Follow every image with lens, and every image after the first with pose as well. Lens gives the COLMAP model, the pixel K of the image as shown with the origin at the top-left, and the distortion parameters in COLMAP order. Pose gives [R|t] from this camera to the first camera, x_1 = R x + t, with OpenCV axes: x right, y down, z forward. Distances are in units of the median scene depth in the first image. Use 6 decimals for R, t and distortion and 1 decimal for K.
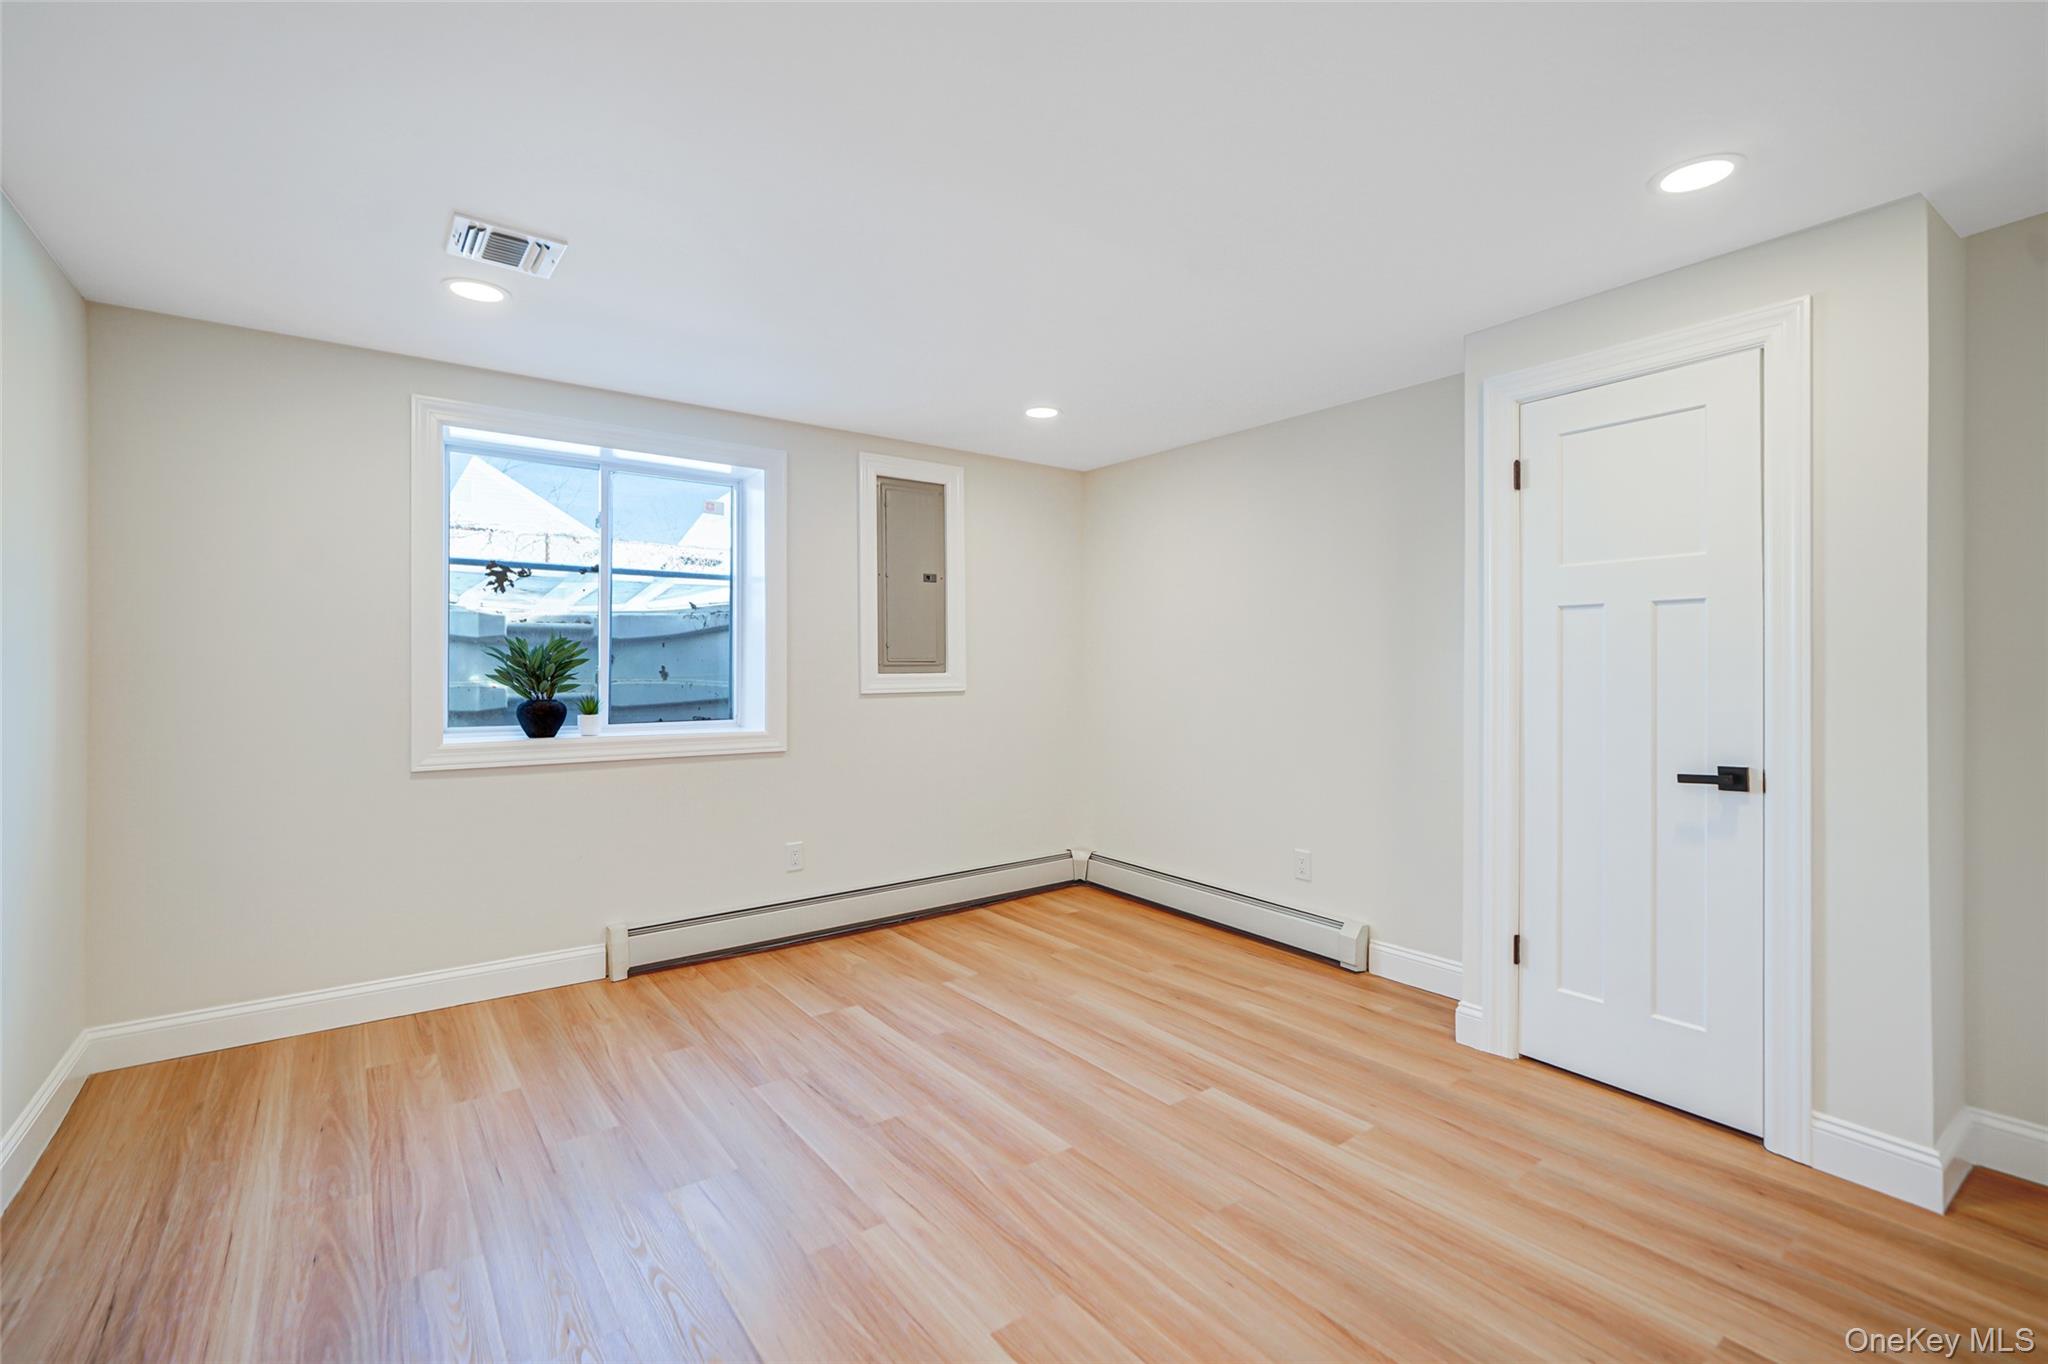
lens RADIAL K [[991.1, 0, 1028.7], [0, 991.1, 675.6], [0, 0, 1]] dist [-0.000685, 0.000177]
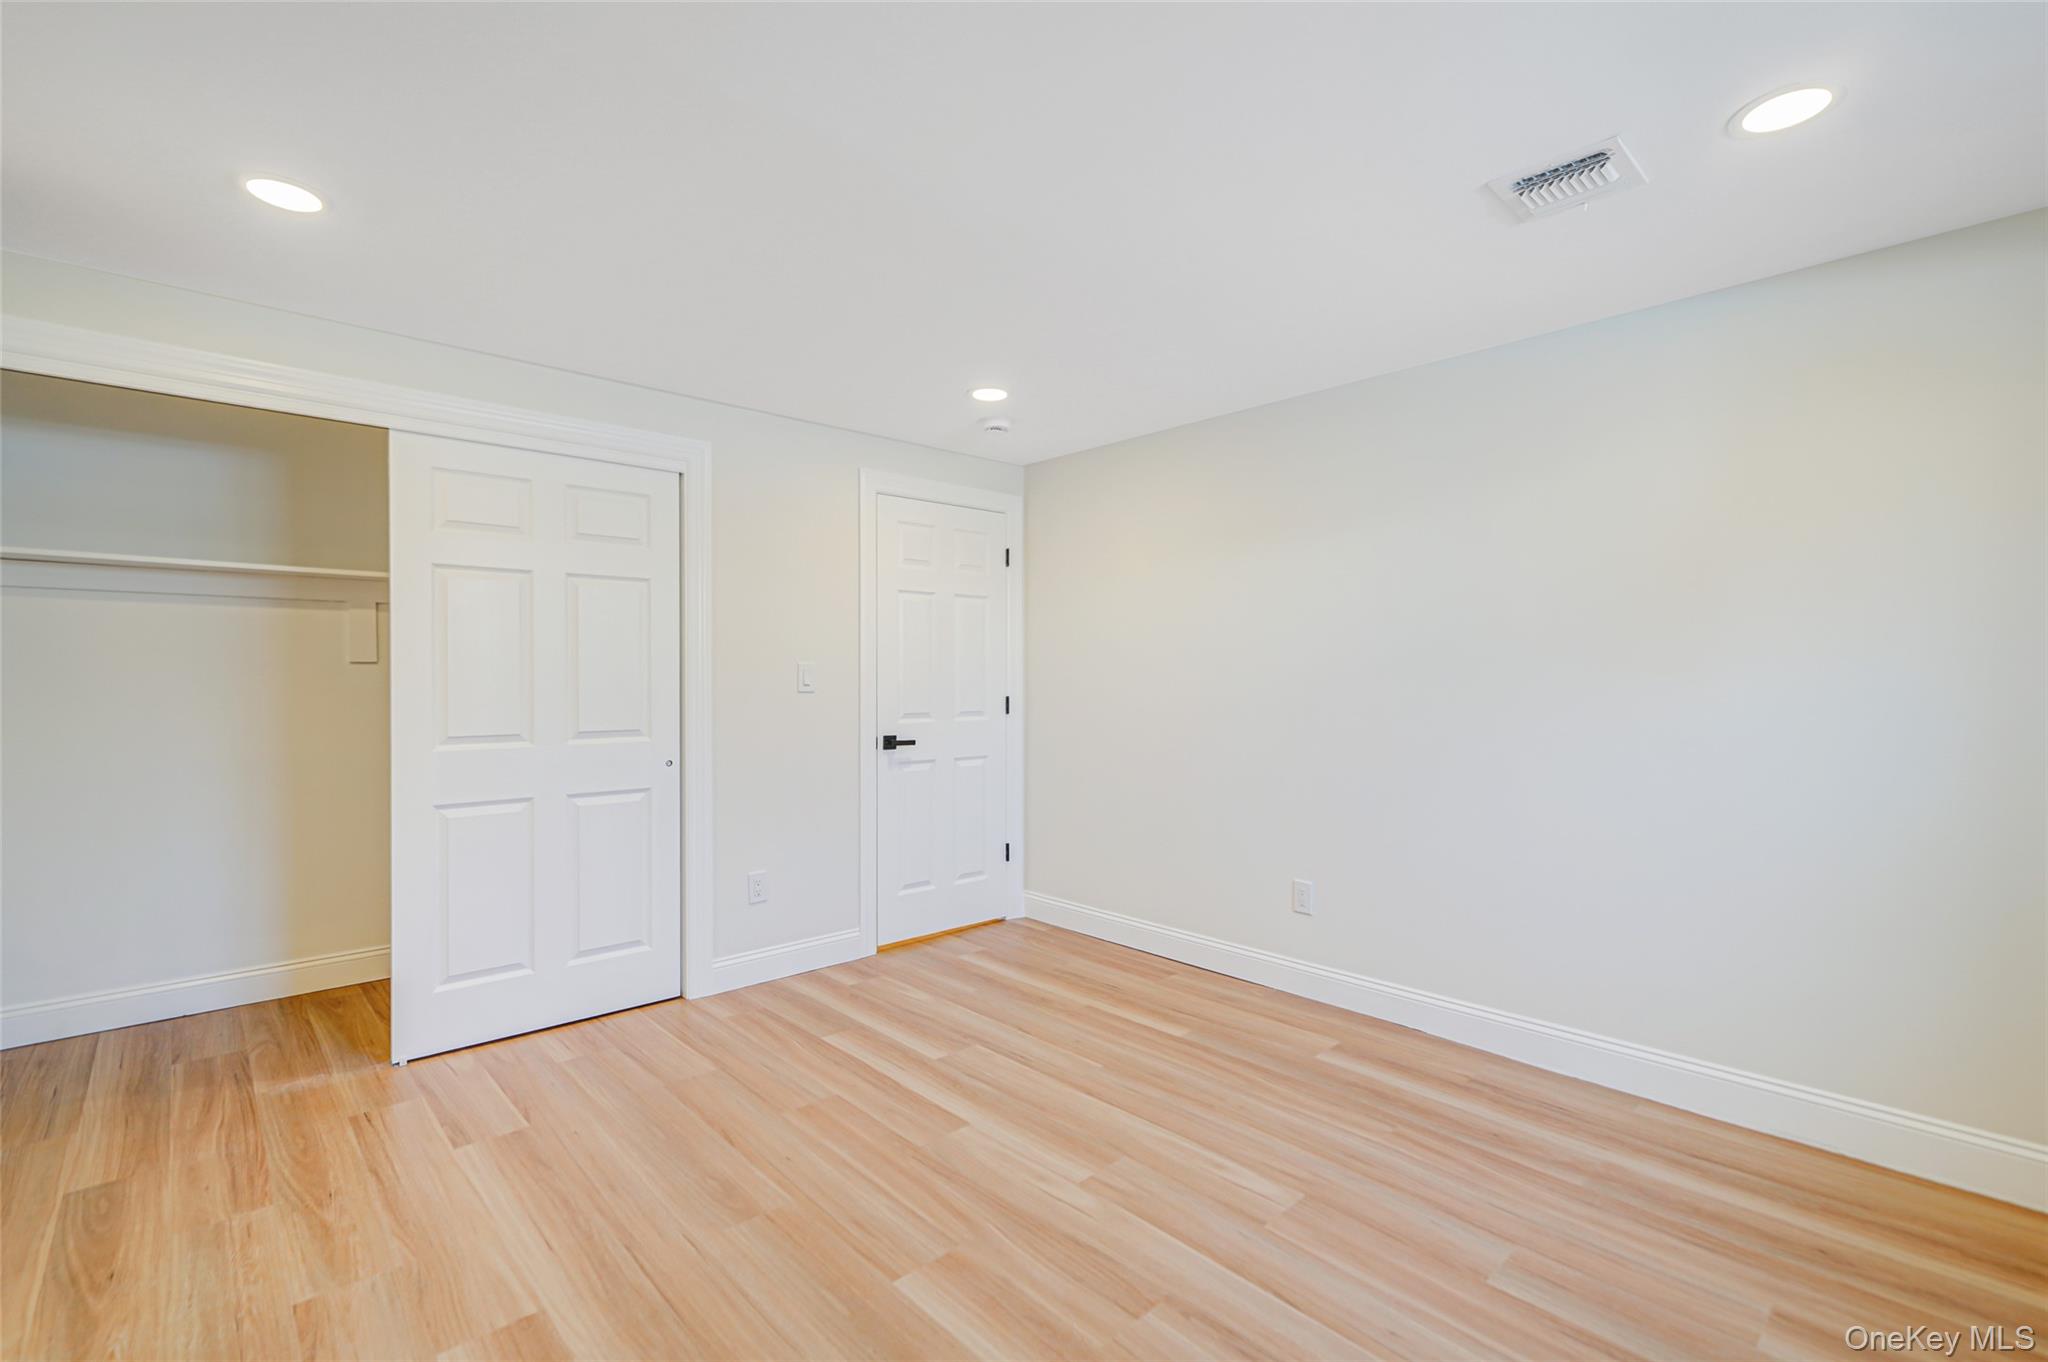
lens RADIAL K [[995.5, 0, 1025.5], [0, 995.5, 672.7], [0, 0, 1]] dist [0.001493, -0.000029]
pose [[-0.996318, -0.001244, -0.085721, 0.006529], [-0.001473, 0.999996, 0.002607, -0.018169], [0.085717, 0.002724, -0.996316, 2.018671]]
